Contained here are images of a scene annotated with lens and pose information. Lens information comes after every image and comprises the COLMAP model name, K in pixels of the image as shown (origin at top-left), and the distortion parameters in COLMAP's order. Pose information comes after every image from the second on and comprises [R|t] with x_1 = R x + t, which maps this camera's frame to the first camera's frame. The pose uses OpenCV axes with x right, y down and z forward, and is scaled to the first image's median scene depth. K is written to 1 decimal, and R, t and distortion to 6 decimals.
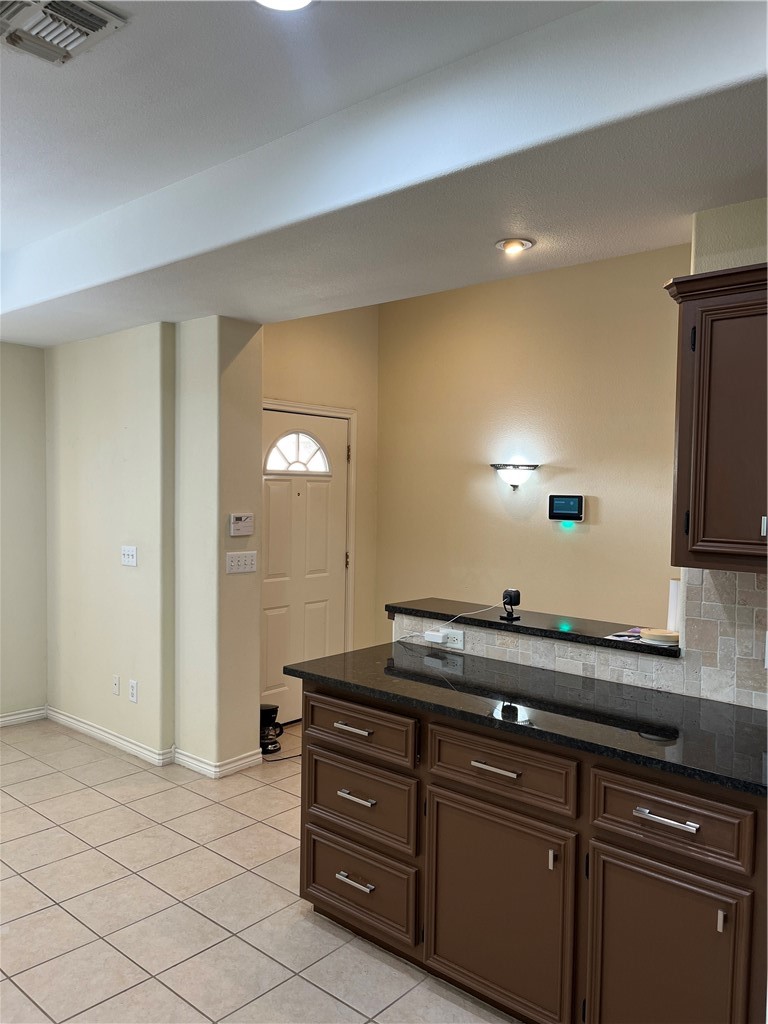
lens RADIAL K [[783.5, 0, 387.5], [0, 783.5, 512.8], [0, 0, 1]] dist [0.044554, -0.056800]
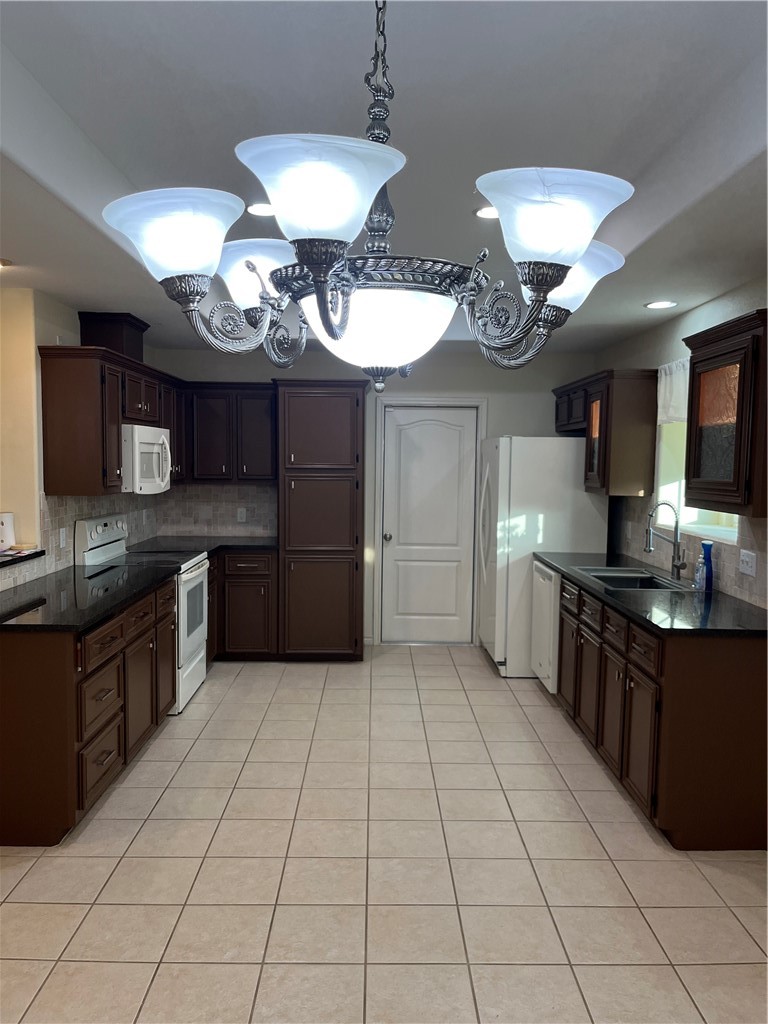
lens RADIAL K [[782.8, 0, 383.8], [0, 782.8, 532.9], [0, 0, 1]] dist [0.002160, -0.003200]
pose [[-0.666892, -0.090831, 0.739598, -1.312895], [0.006802, 0.991760, 0.127932, -0.069247], [-0.745123, 0.090347, -0.660779, 1.519961]]
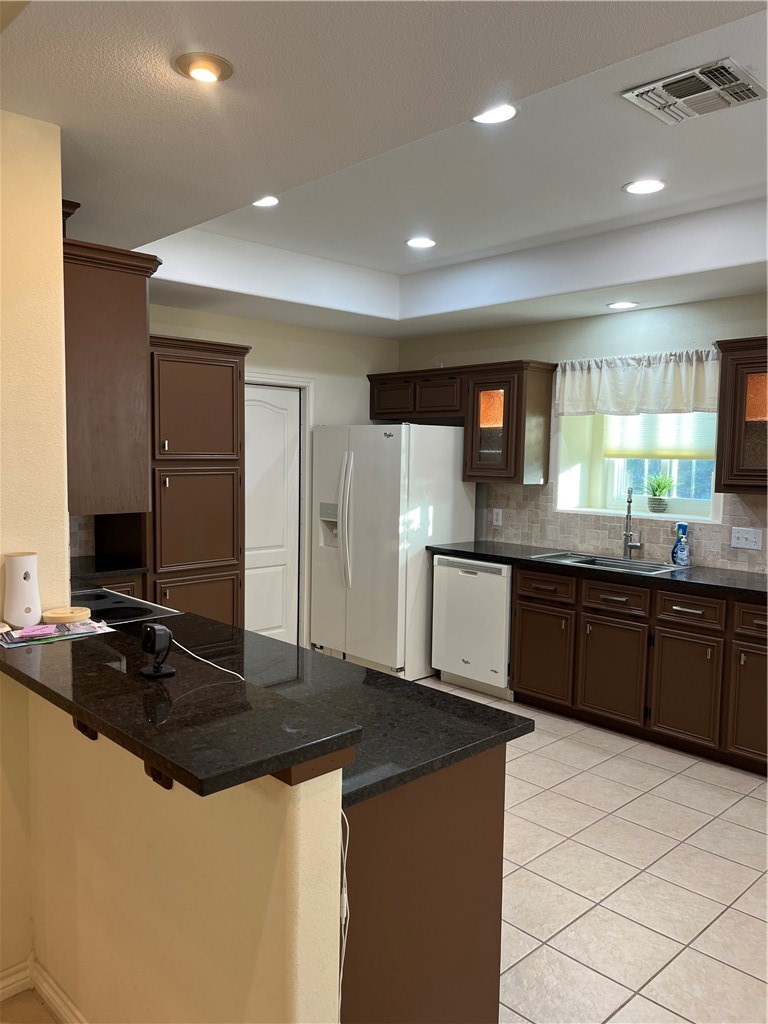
lens RADIAL K [[783.5, 0, 387.5], [0, 783.5, 512.8], [0, 0, 1]] dist [0.044554, -0.056800]
pose [[-0.996267, -0.033026, 0.079758, -0.057953], [-0.023665, 0.993016, 0.115583, -0.058115], [-0.083018, 0.113264, -0.990091, 1.818454]]
